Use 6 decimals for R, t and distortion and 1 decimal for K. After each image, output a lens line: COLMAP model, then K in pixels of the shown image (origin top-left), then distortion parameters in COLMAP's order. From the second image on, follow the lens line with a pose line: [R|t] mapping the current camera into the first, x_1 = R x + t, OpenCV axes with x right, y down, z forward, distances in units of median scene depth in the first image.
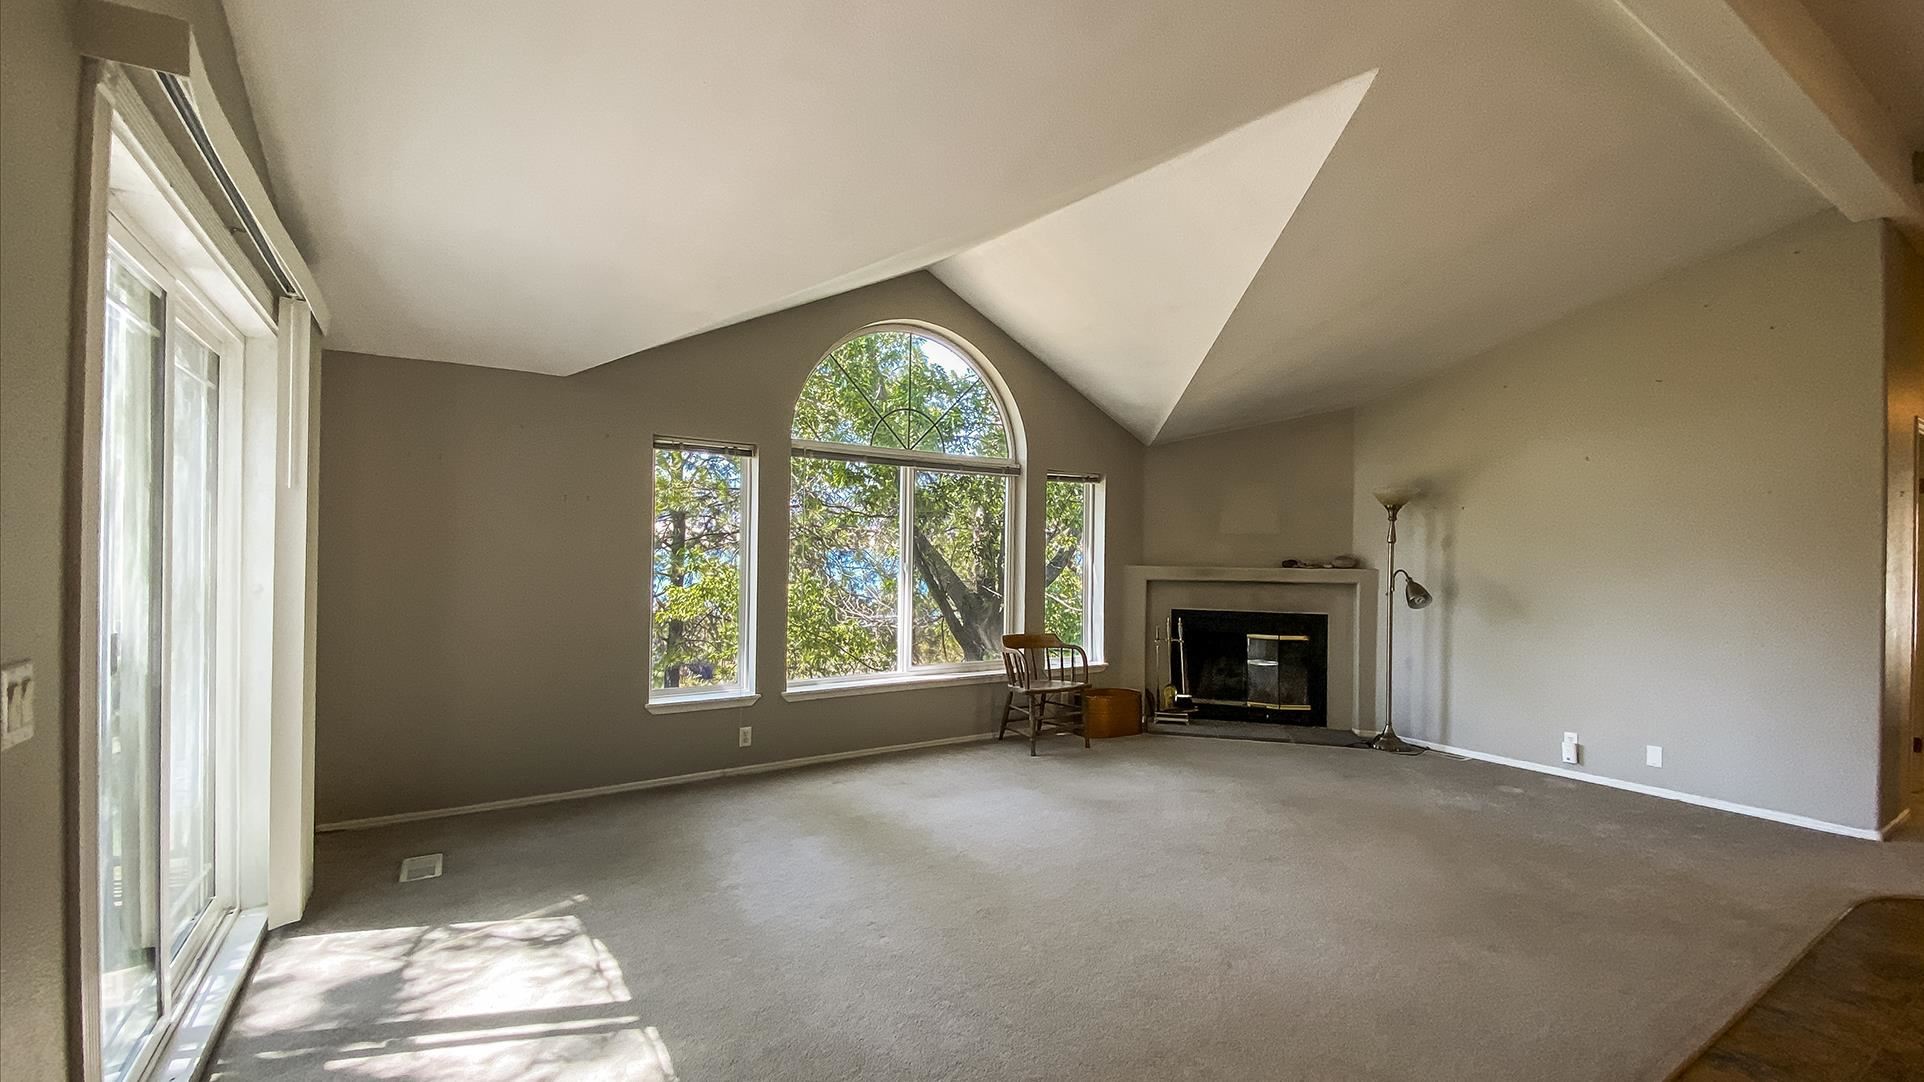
lens RADIAL K [[797.8, 0, 960.7], [0, 797.8, 557.2], [0, 0, 1]] dist [0.009731, -0.012001]
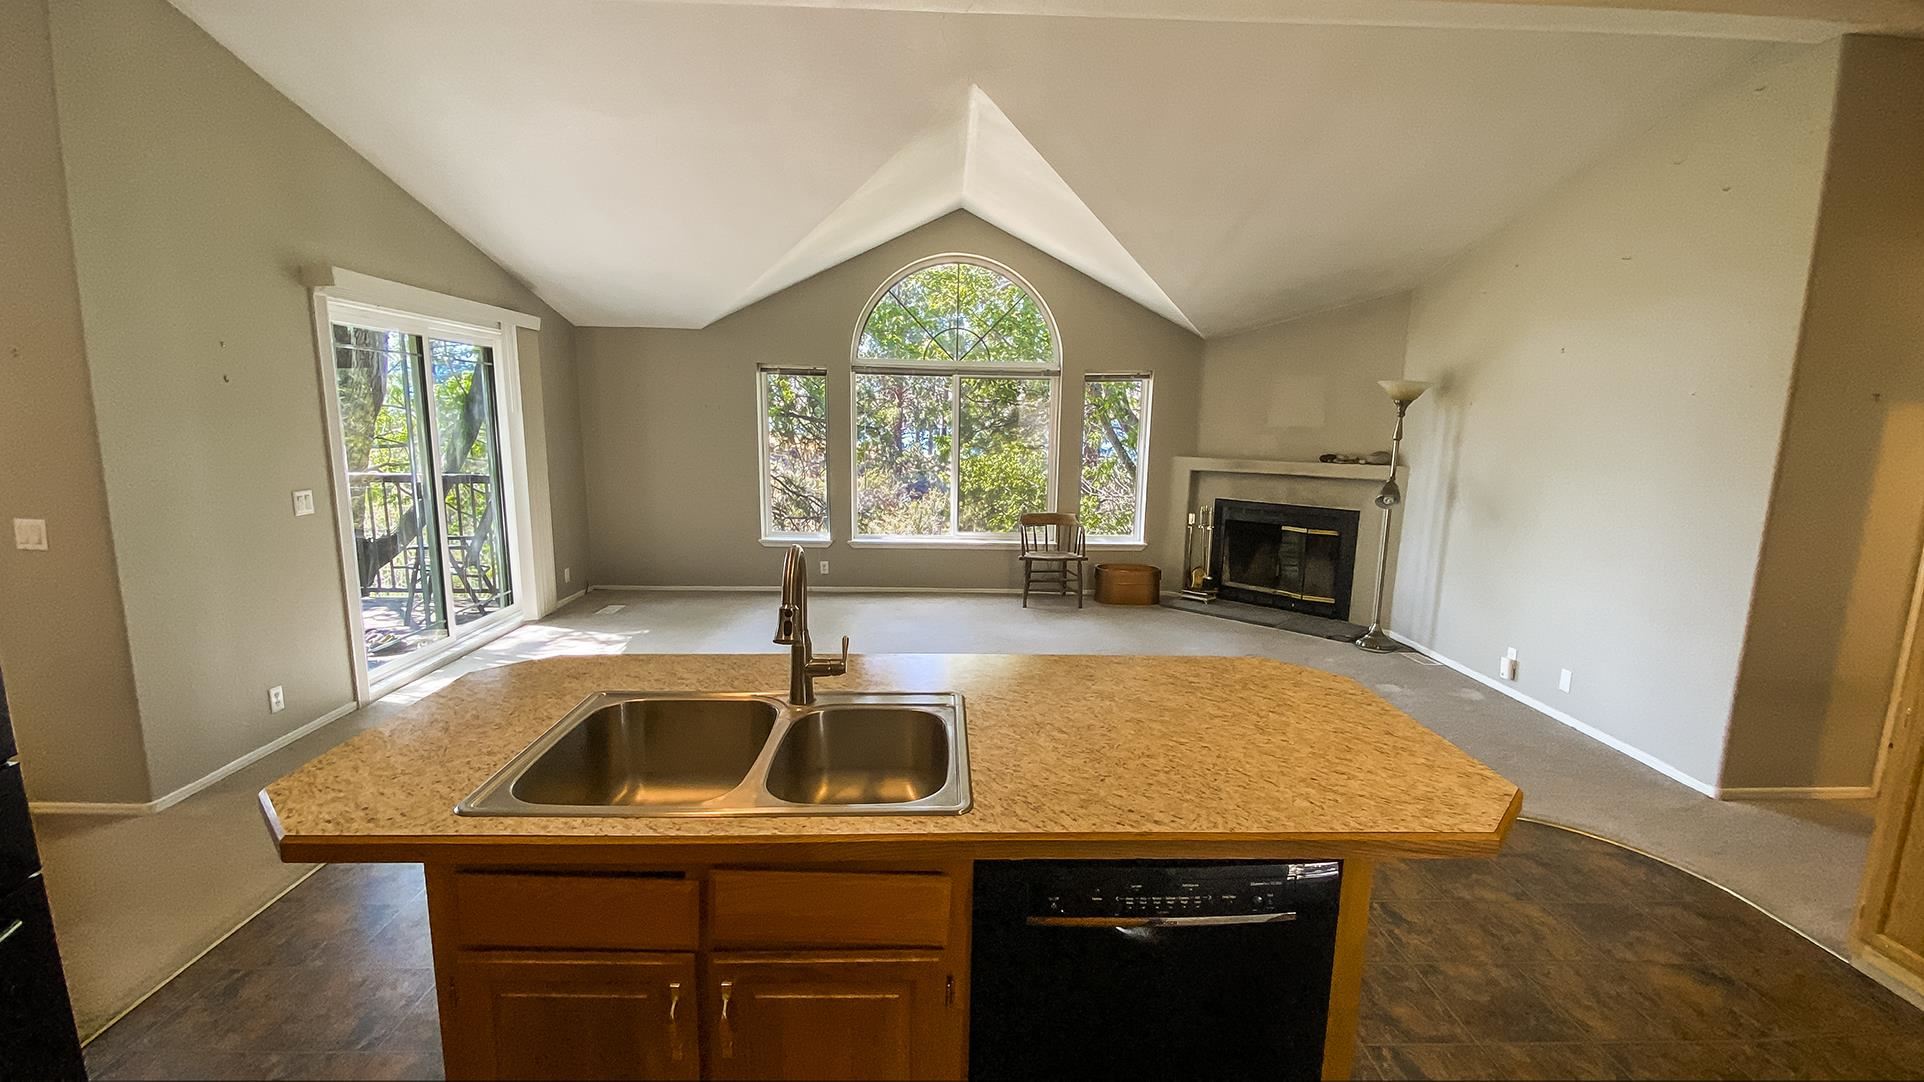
lens RADIAL K [[769.5, 0, 971.4], [0, 769.5, 578.9], [0, 0, 1]] dist [0.029043, -0.019968]
pose [[0.861582, 0.101884, -0.497288, 0.567392], [-0.007769, 0.982183, 0.187768, -0.023697], [0.507559, -0.157914, 0.847023, -0.075294]]
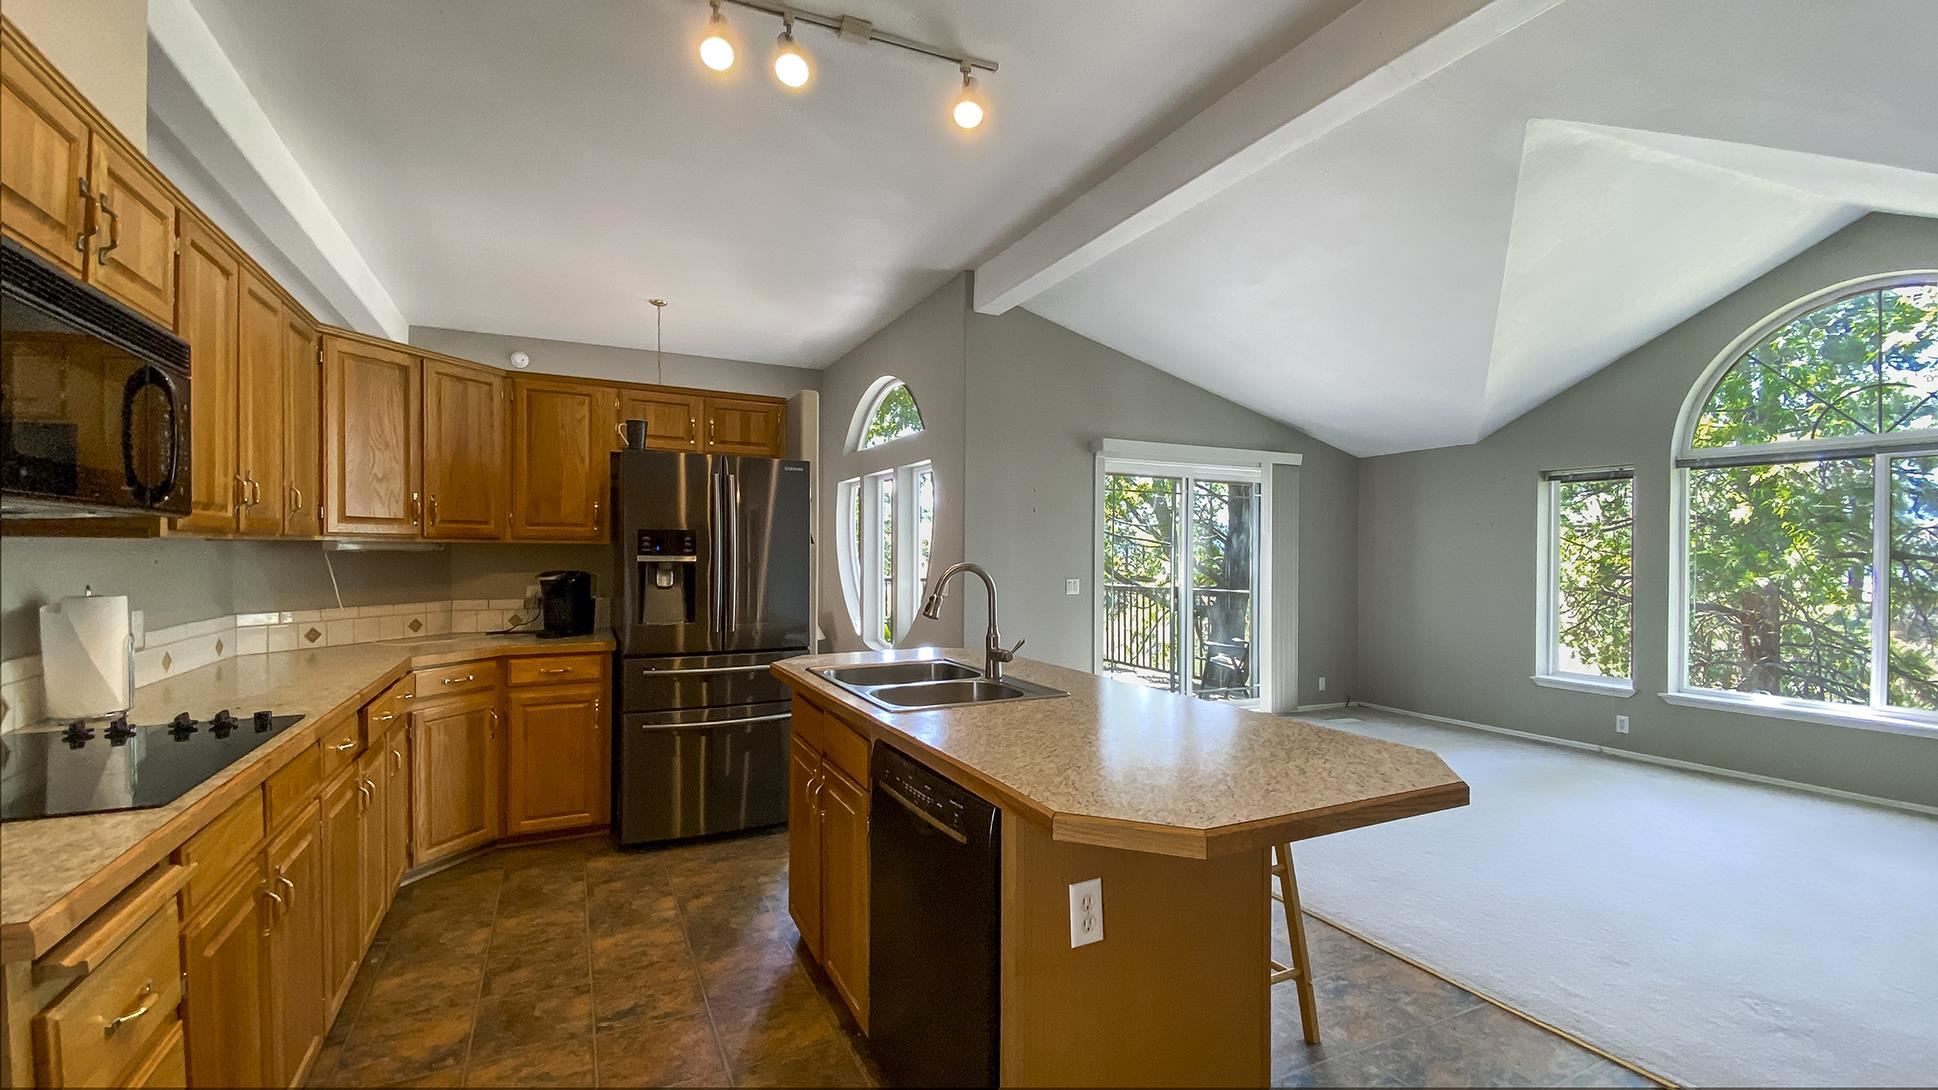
lens RADIAL K [[786.9, 0, 942.8], [0, 786.9, 571.7], [0, 0, 1]] dist [0.025057, -0.022478]
pose [[-0.132858, -0.000034, -0.991135, 0.802015], [-0.016946, 0.999854, 0.002237, 0.019842], [0.990990, 0.017093, -0.132839, 0.163003]]
